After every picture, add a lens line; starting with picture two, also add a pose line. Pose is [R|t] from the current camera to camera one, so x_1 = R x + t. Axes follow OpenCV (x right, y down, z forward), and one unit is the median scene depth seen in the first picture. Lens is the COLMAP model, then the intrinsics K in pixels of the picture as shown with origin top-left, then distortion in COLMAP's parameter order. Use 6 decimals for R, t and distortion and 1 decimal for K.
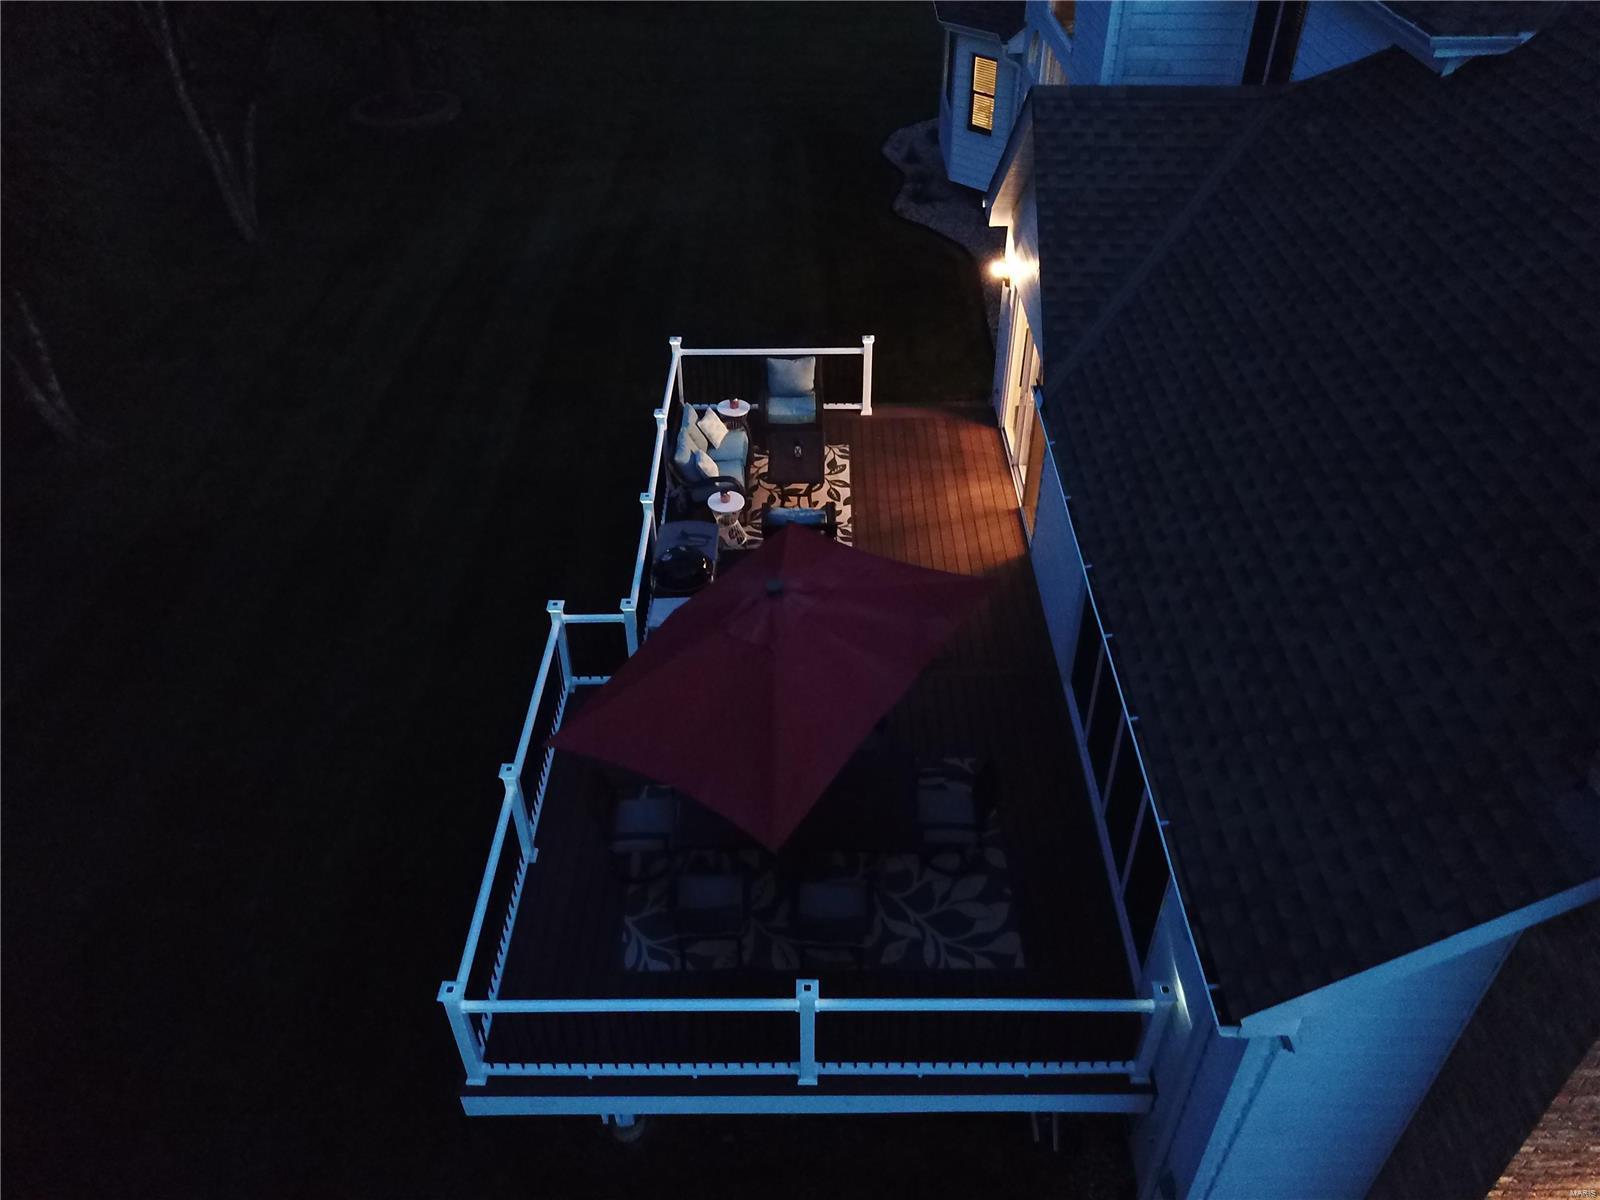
lens RADIAL K [[1190.3, 0, 800.0], [0, 1190.3, 600.0], [0, 0, 1]] dist [-0.008103, 0.000809]
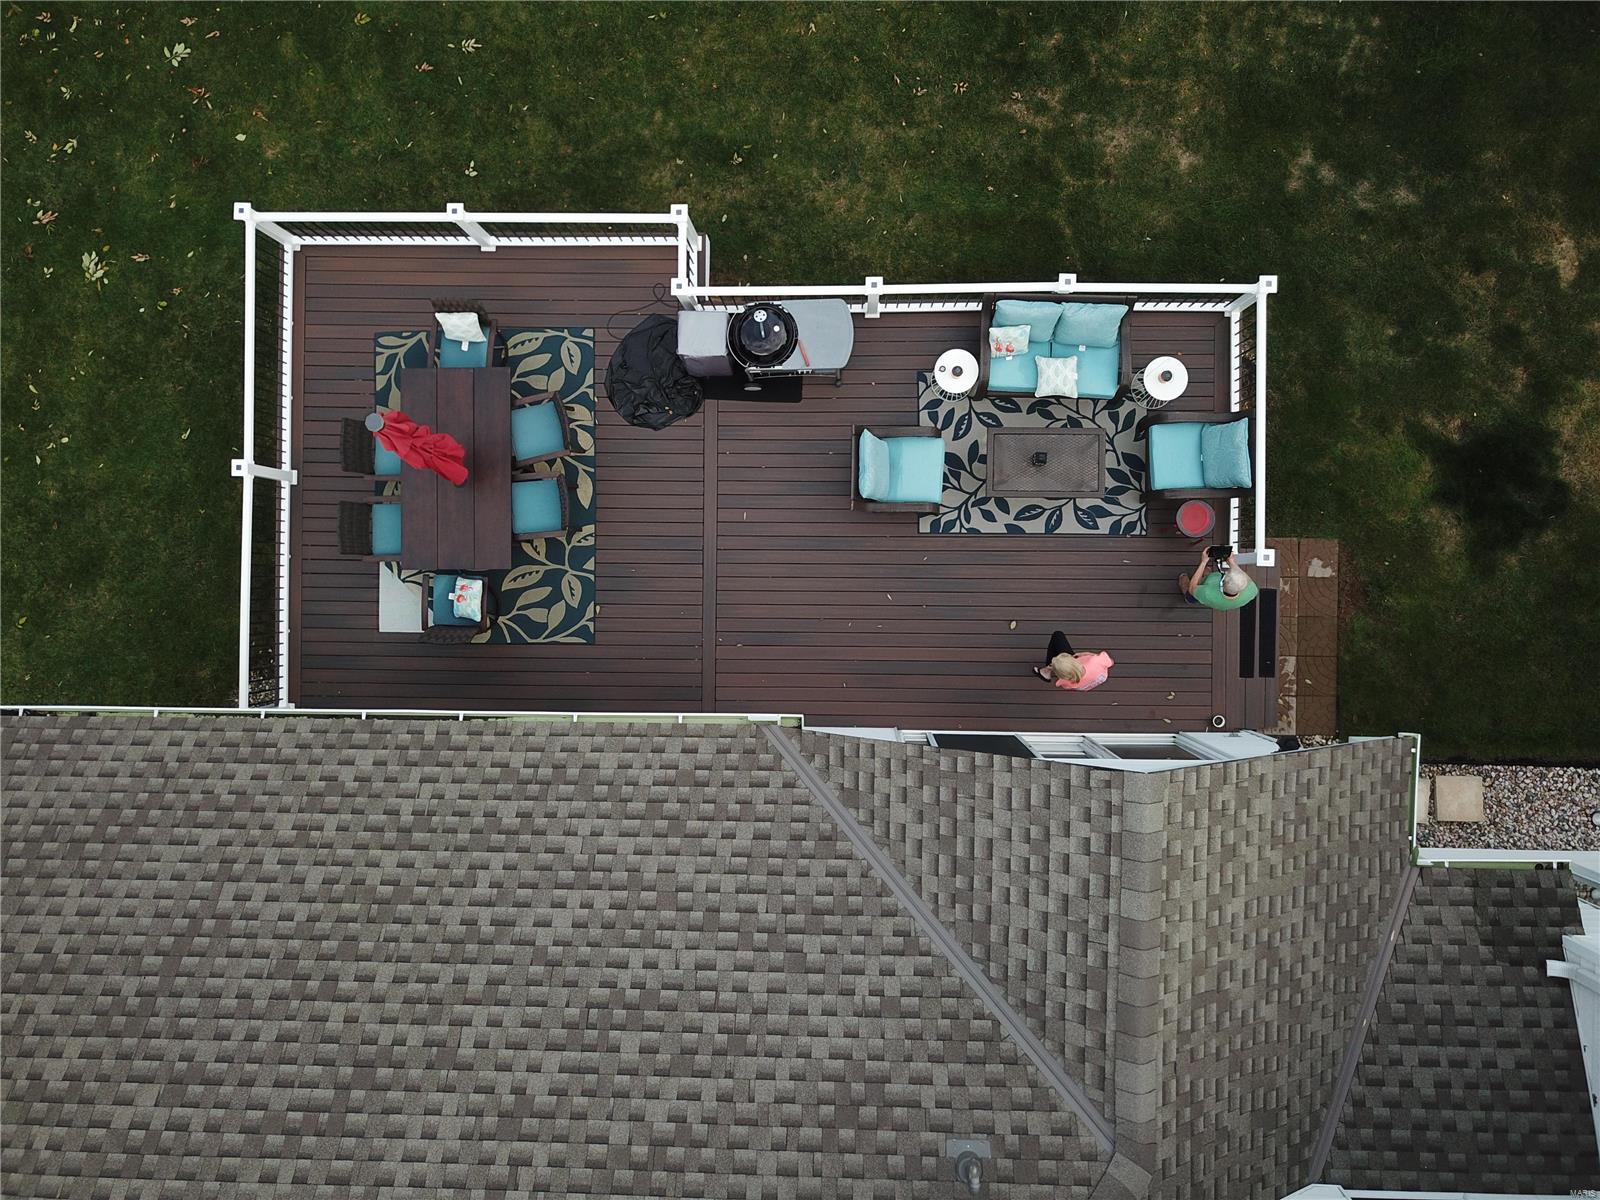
lens RADIAL K [[1199.1, 0, 800.0], [0, 1199.1, 600.0], [0, 0, 1]] dist [0.021789, -0.003700]
pose [[-0.001299, 0.999754, 0.022146, 0.104430], [-0.598363, -0.018521, 0.801011, -0.974807], [0.801224, -0.012211, 0.598240, 0.552112]]
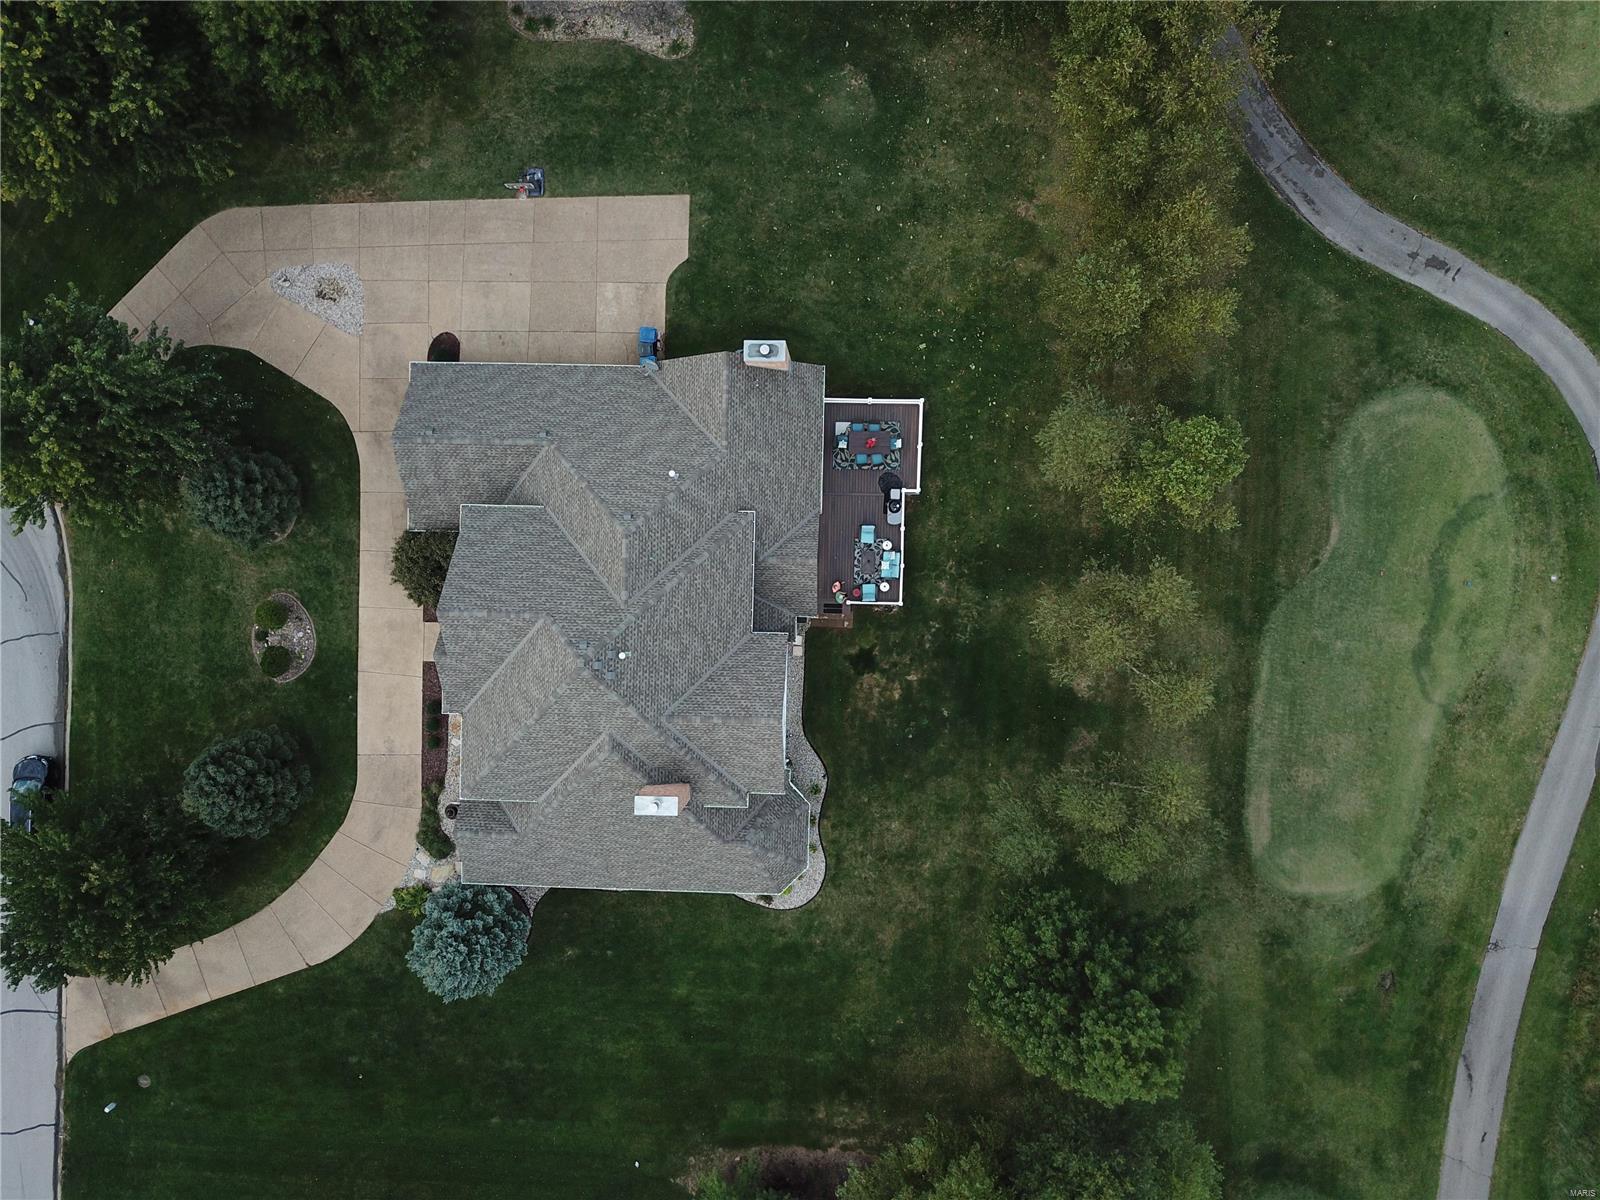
lens RADIAL K [[1161.7, 0, 799.1], [0, 1161.7, 592.7], [0, 0, 1]] dist [0.070571, -0.098144]
pose [[-0.998433, -0.016275, 0.053537, 0.028448], [0.051225, -0.650898, 0.757435, -4.505293], [0.022520, 0.758991, 0.650712, -2.080013]]
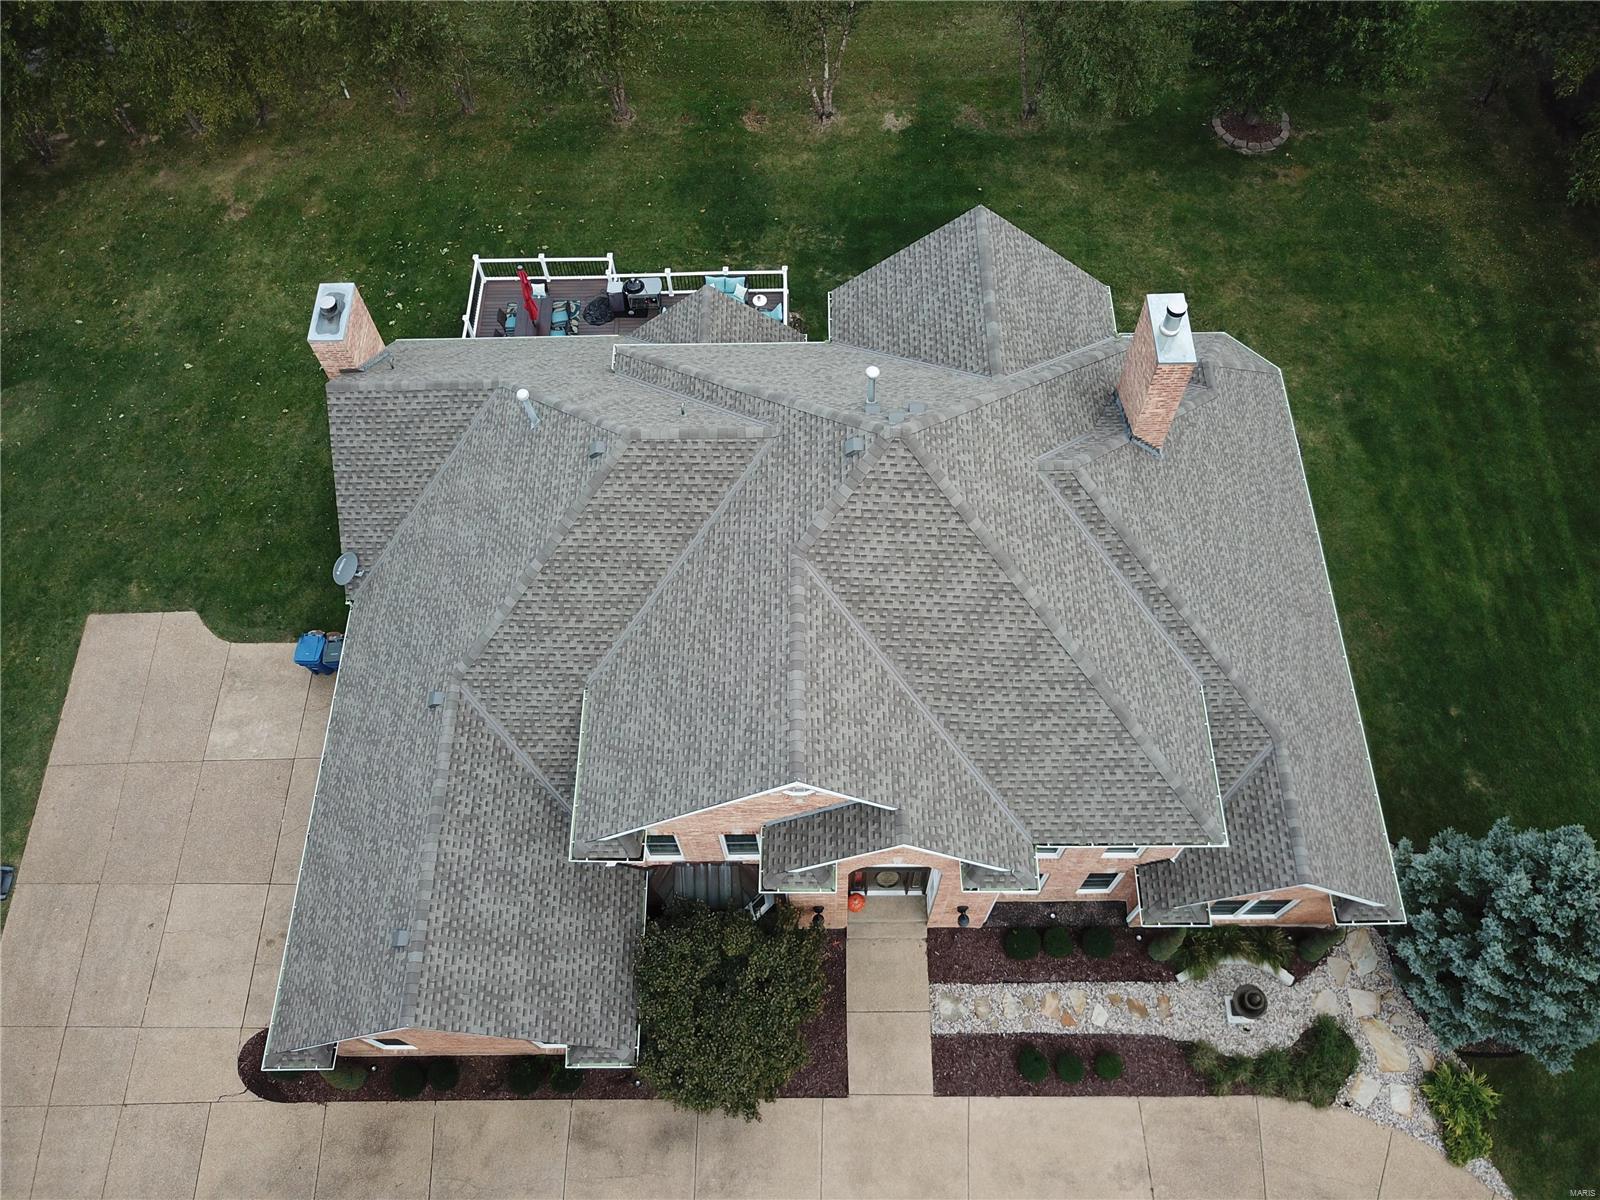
lens RADIAL K [[1201.7, 0, 796.2], [0, 1201.7, 601.1], [0, 0, 1]] dist [0.003954, -0.008441]
pose [[0.008604, 0.892813, -0.450345, 2.406463], [-0.618399, 0.358666, 0.699243, -2.572097], [0.785817, 0.272477, 0.555201, -0.180531]]
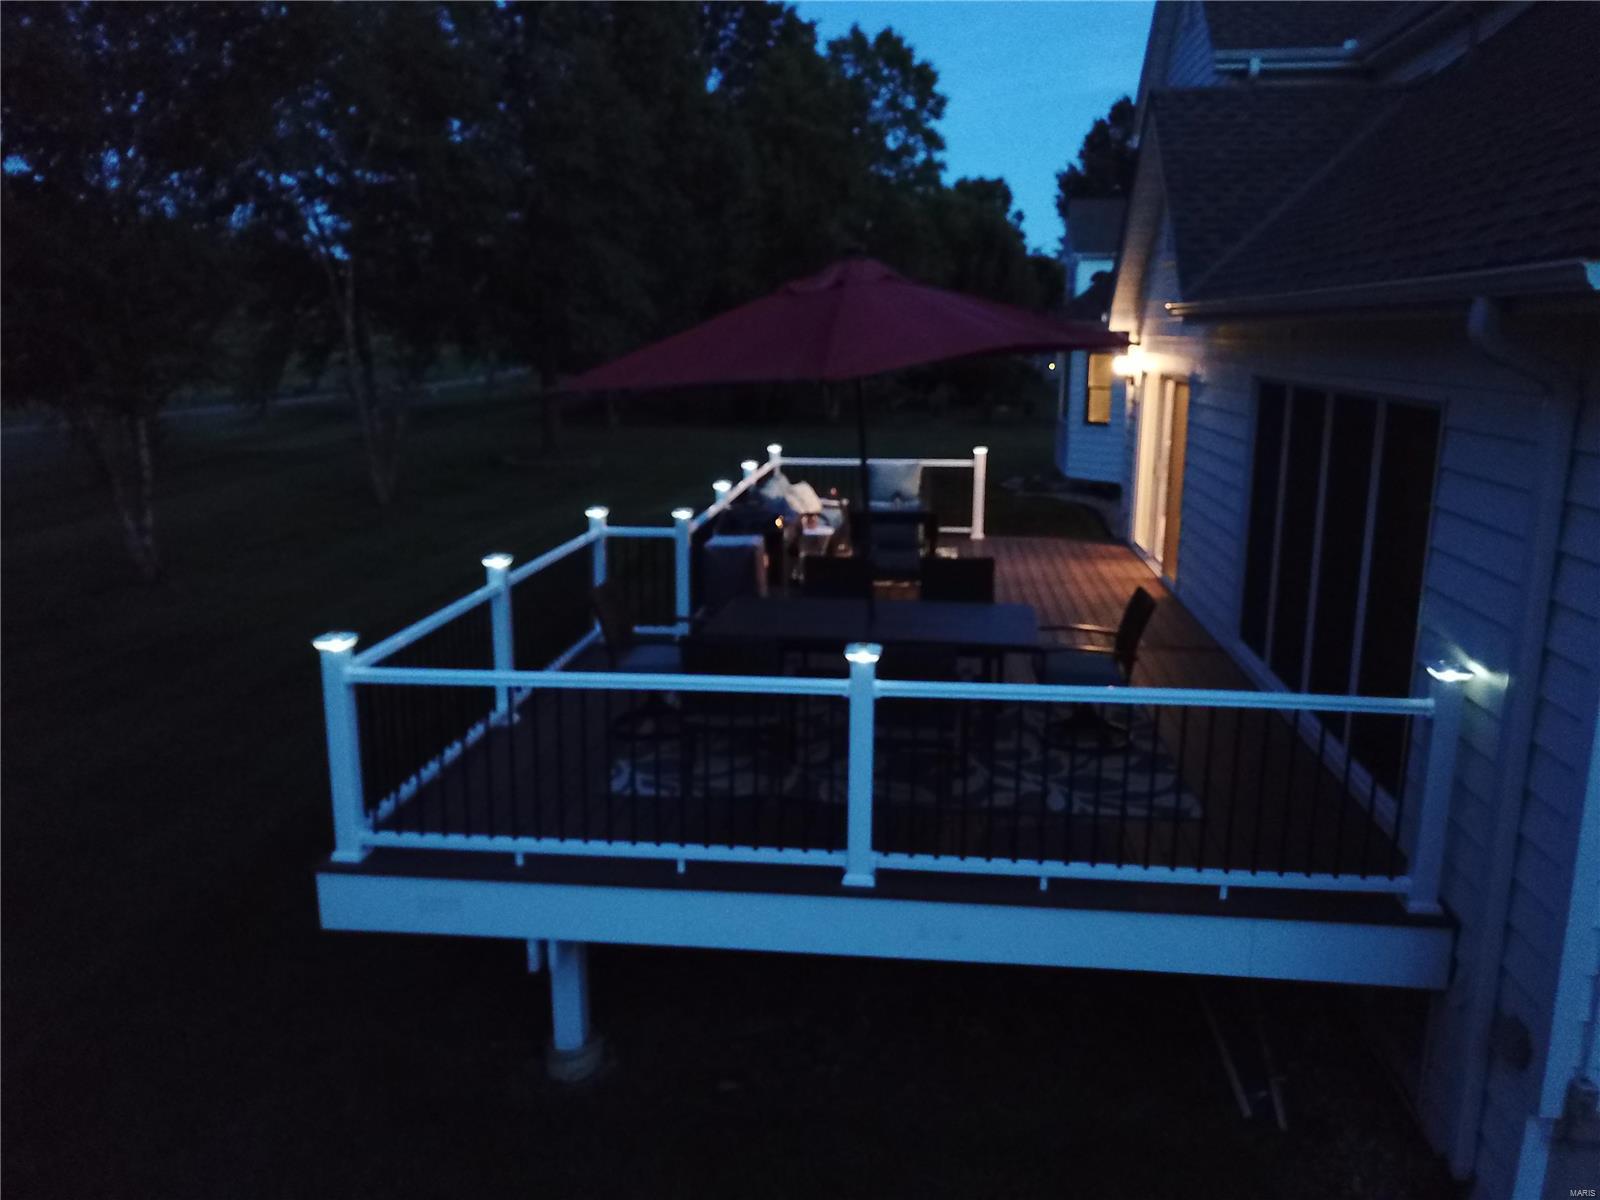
lens RADIAL K [[1201.7, 0, 796.2], [0, 1201.7, 601.1], [0, 0, 1]] dist [0.003954, -0.008441]
pose [[0.993724, 0.033774, -0.106636, 0.031228], [-0.075927, 0.903731, -0.421314, 0.470227], [0.082141, 0.426767, 0.900624, 0.324036]]
